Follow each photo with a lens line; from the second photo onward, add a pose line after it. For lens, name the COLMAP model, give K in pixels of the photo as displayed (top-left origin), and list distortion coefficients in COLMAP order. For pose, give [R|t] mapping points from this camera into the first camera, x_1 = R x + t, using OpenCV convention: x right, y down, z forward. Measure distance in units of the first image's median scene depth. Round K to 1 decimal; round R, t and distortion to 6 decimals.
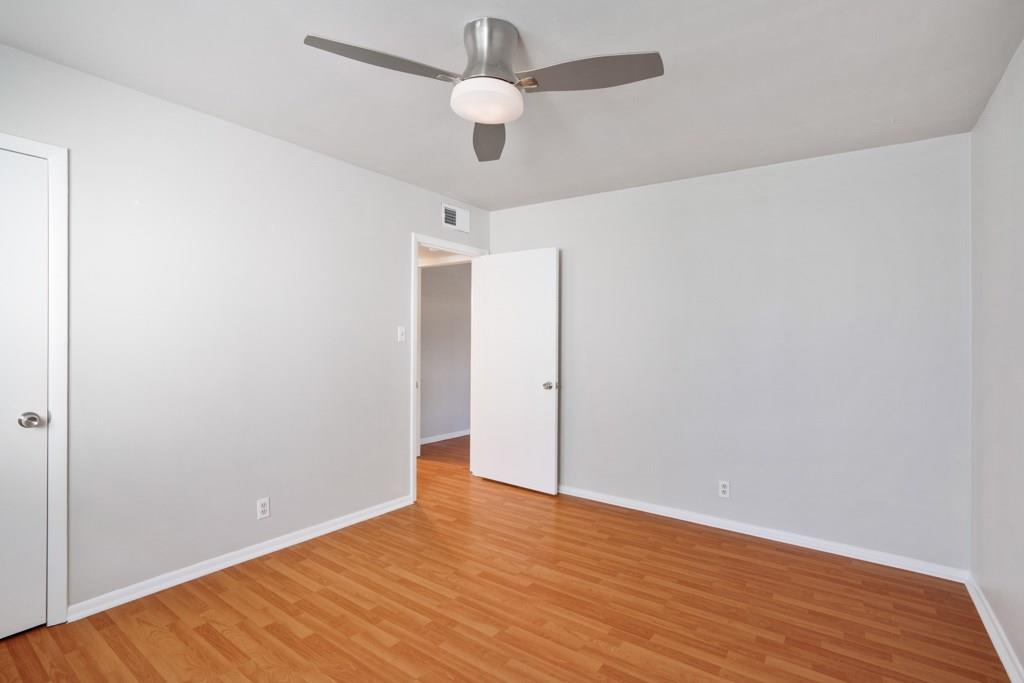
lens RADIAL K [[472.0, 0, 511.1], [0, 472.0, 345.1], [0, 0, 1]] dist [0.003365, 0.000290]
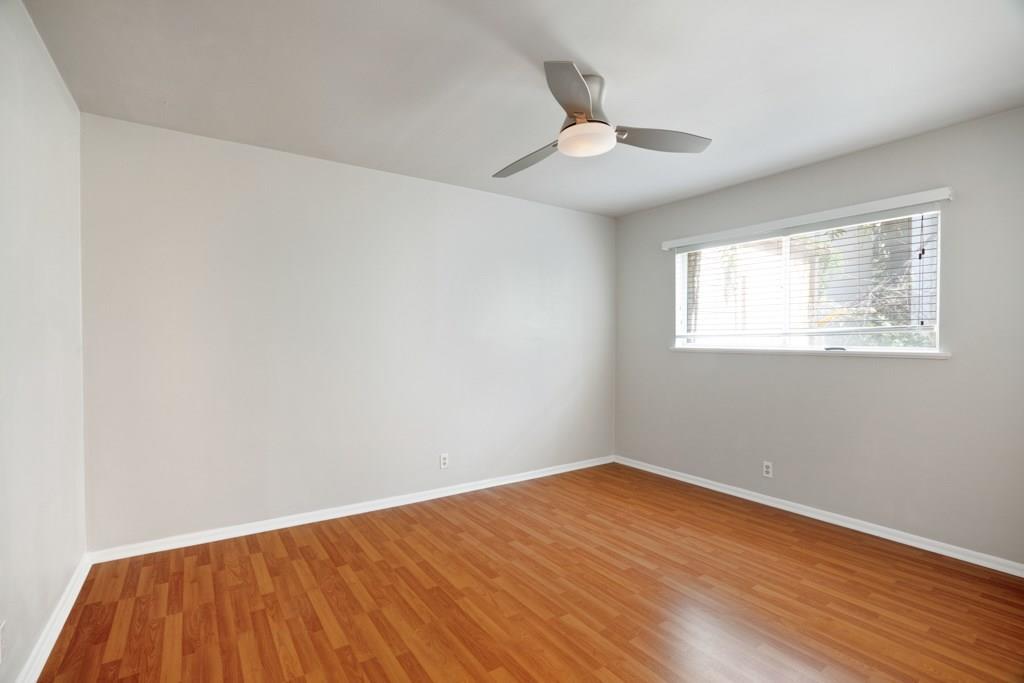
lens RADIAL K [[472.0, 0, 512.3], [0, 472.0, 338.7], [0, 0, 1]] dist [0.003365, 0.000290]
pose [[-0.939373, -0.020705, 0.342271, -0.252770], [-0.018219, 0.999779, 0.010475, -0.005077], [-0.342412, 0.003604, -0.939543, 1.906601]]
